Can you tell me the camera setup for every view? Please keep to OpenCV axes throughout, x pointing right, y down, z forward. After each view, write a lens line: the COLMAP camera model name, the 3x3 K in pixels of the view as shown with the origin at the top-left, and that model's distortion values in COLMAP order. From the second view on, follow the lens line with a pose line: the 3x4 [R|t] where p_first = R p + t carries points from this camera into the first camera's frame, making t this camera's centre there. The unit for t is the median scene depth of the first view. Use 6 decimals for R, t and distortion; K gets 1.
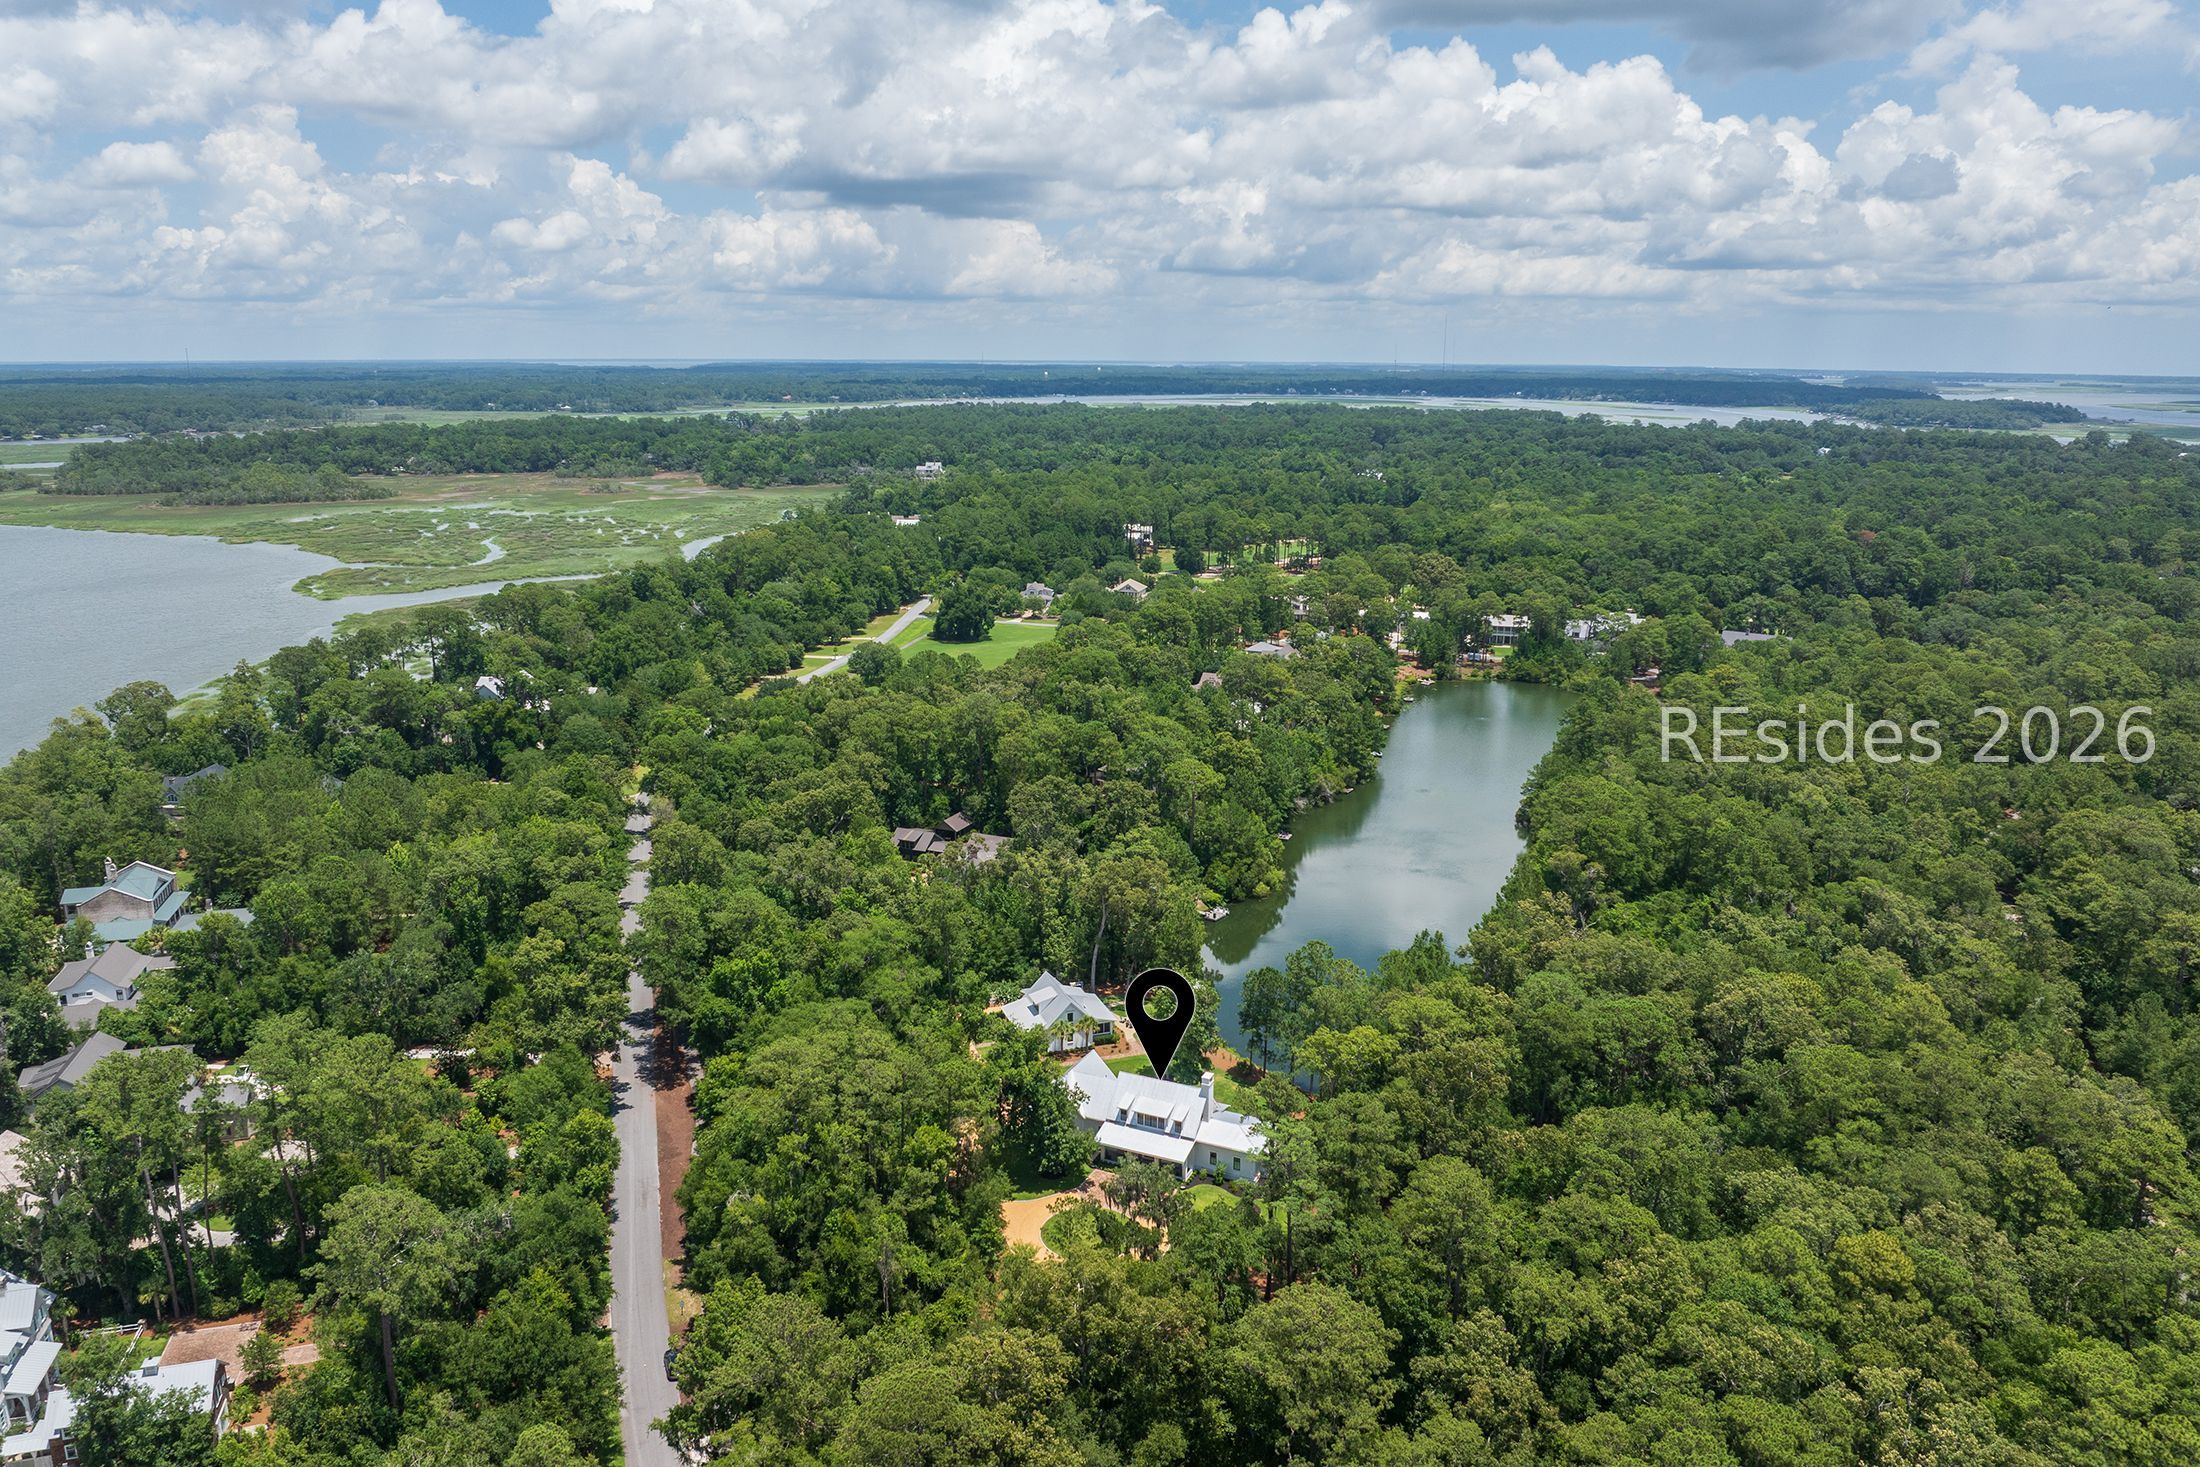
lens RADIAL K [[1844.6, 0, 1100.0], [0, 1844.6, 733.5], [0, 0, 1]] dist [-0.009948, 0.008403]
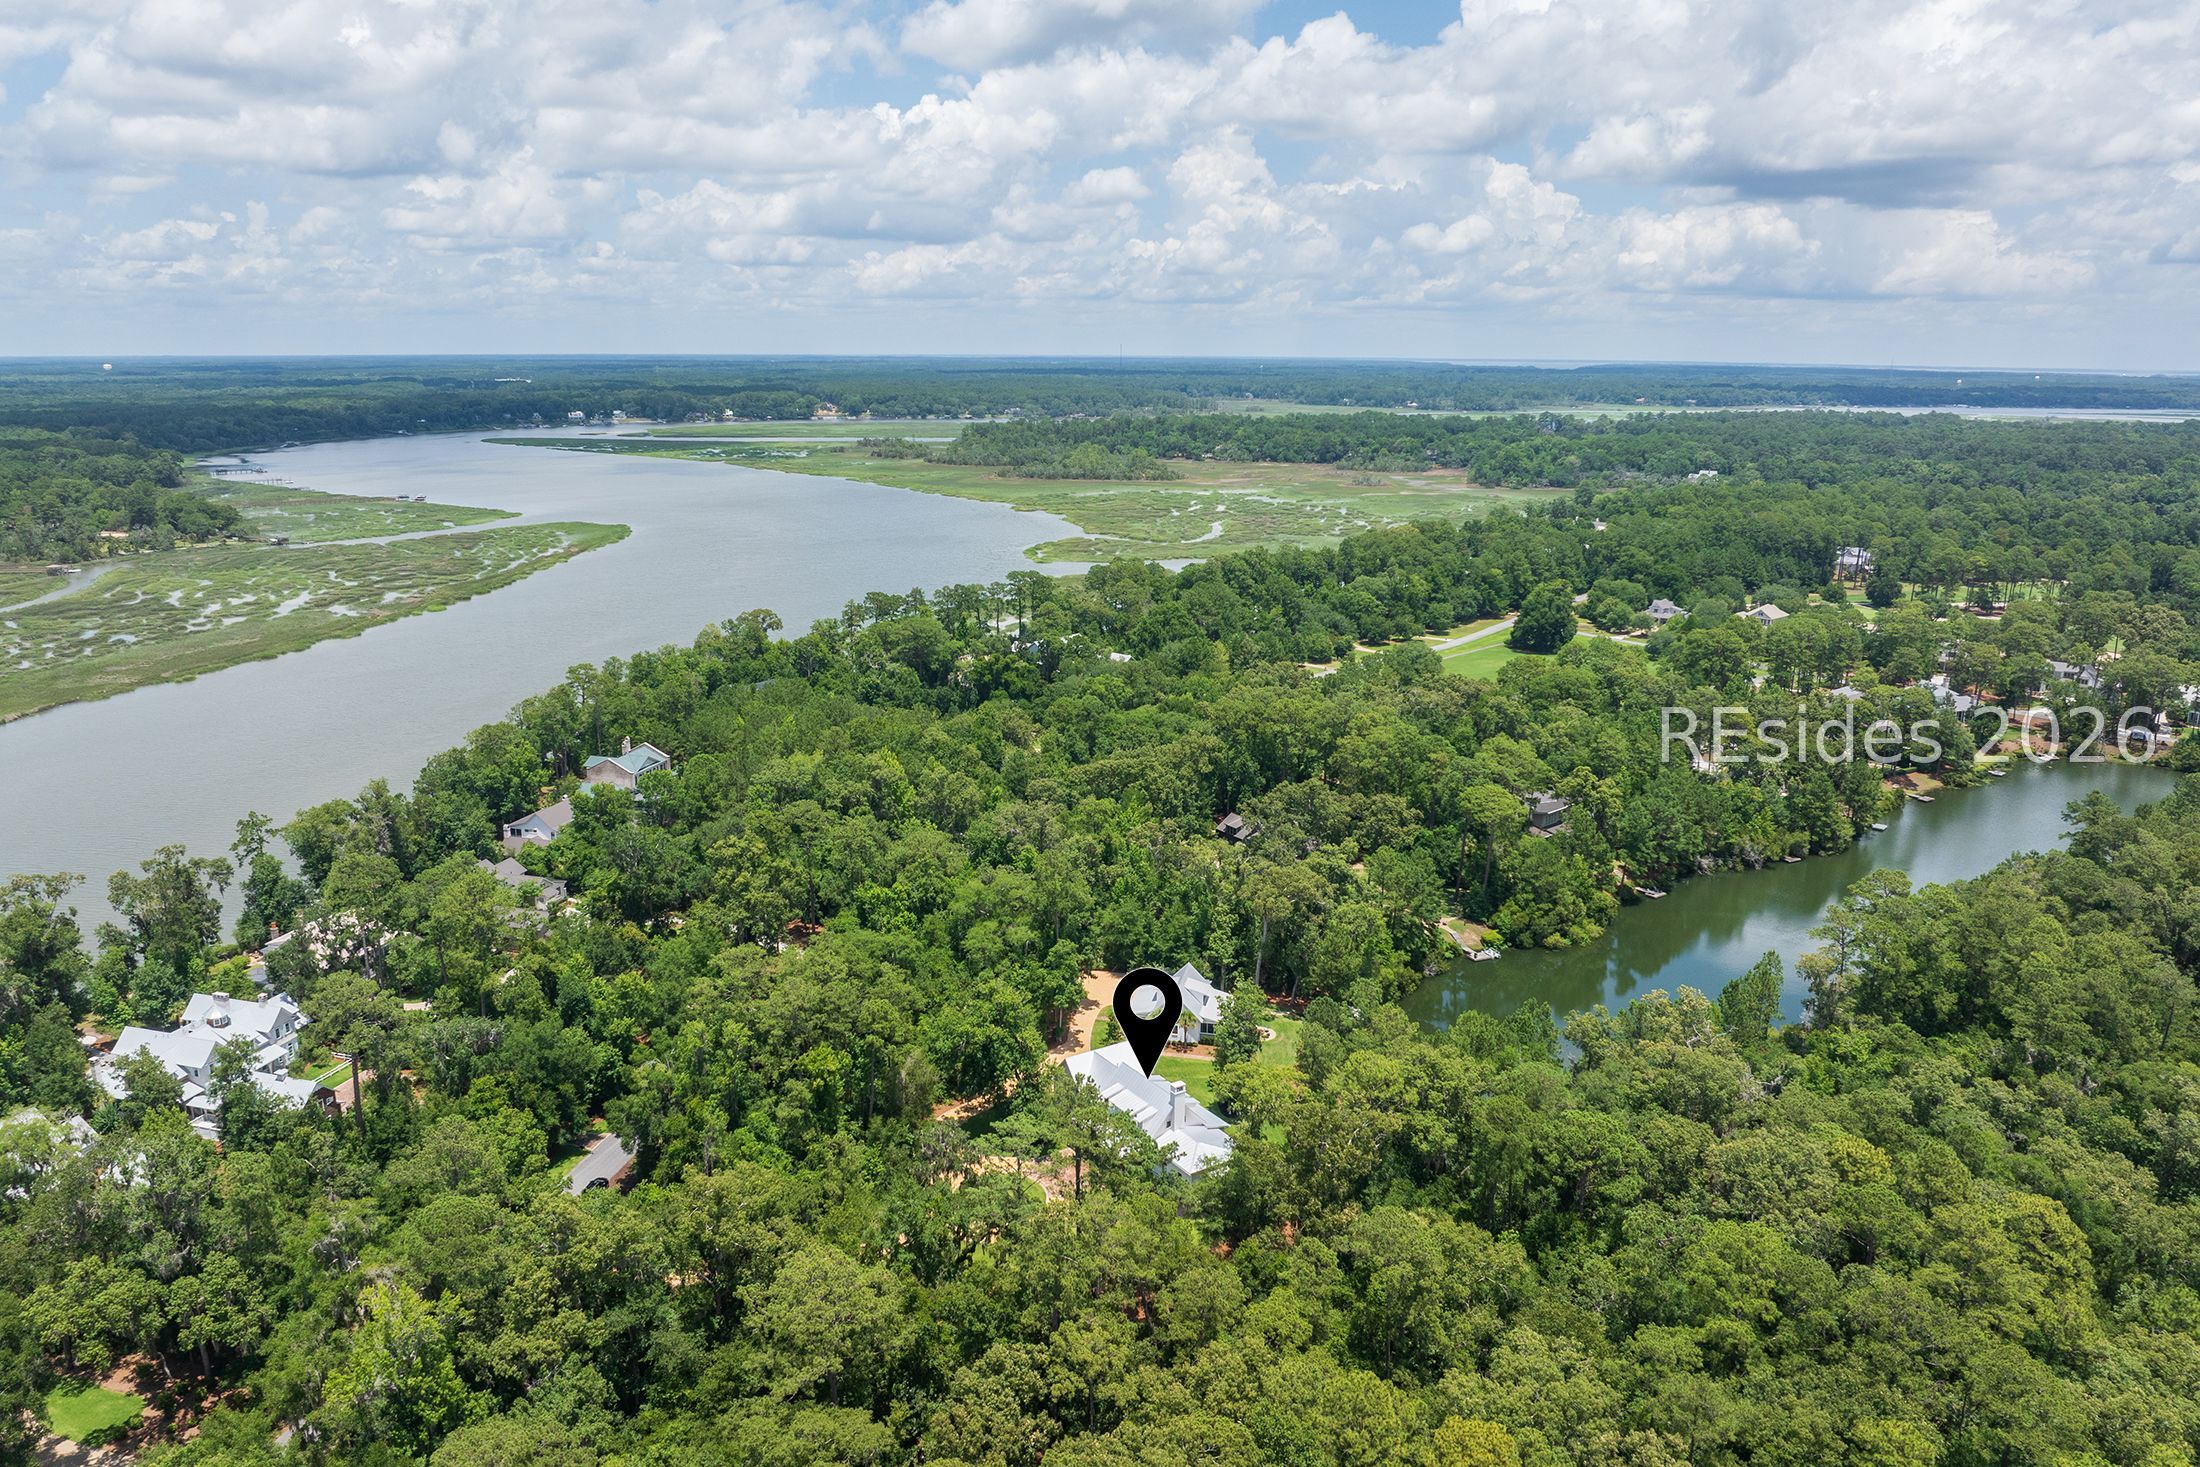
lens RADIAL K [[1844.6, 0, 1100.0], [0, 1844.6, 733.5], [0, 0, 1]] dist [-0.009948, 0.008403]
pose [[0.820360, 0.124678, -0.558091, 0.151534], [-0.126445, 0.991335, 0.035598, -0.007590], [0.557693, 0.041365, 0.829016, 0.046783]]
